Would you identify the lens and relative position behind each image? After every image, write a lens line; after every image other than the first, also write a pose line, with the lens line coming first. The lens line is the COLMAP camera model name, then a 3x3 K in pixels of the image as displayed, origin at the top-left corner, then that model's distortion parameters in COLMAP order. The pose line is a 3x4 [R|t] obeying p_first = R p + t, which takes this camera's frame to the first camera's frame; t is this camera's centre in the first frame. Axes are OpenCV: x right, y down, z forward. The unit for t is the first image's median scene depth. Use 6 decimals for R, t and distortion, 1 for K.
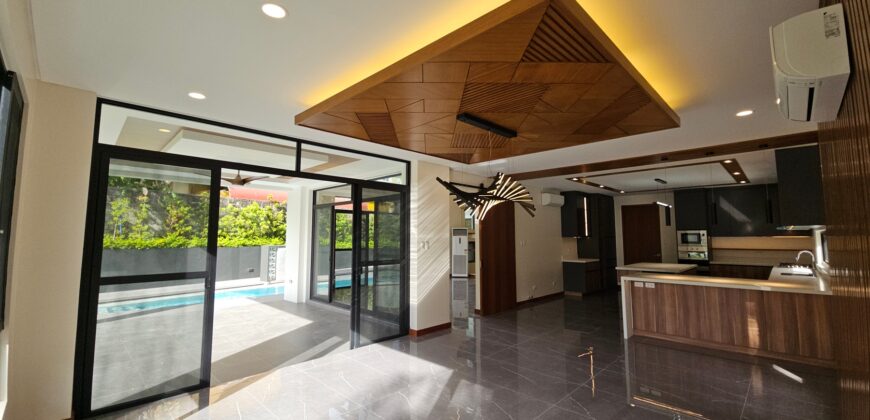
lens RADIAL K [[355.7, 0, 438.3], [0, 355.7, 205.0], [0, 0, 1]] dist [-0.000104, -0.000149]
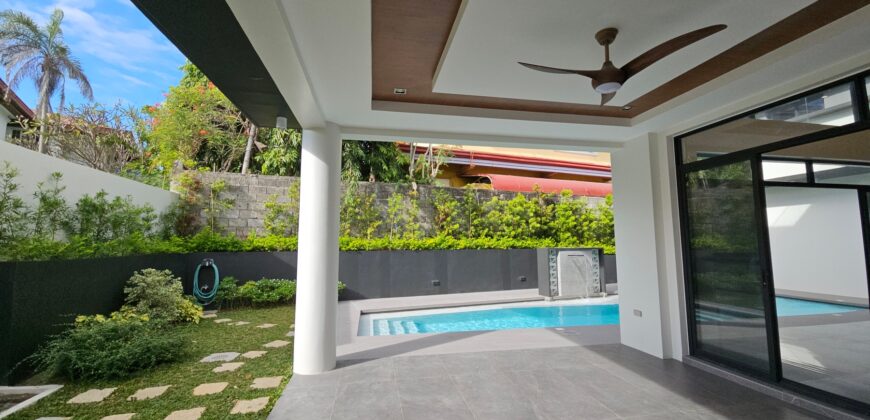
lens RADIAL K [[355.7, 0, 431.7], [0, 355.7, 210.2], [0, 0, 1]] dist [-0.000104, -0.000149]
pose [[0.812158, -0.056191, -0.580725, -0.247164], [0.053498, 0.998330, -0.021780, 0.040991], [0.580980, -0.013379, 0.813808, 0.267693]]
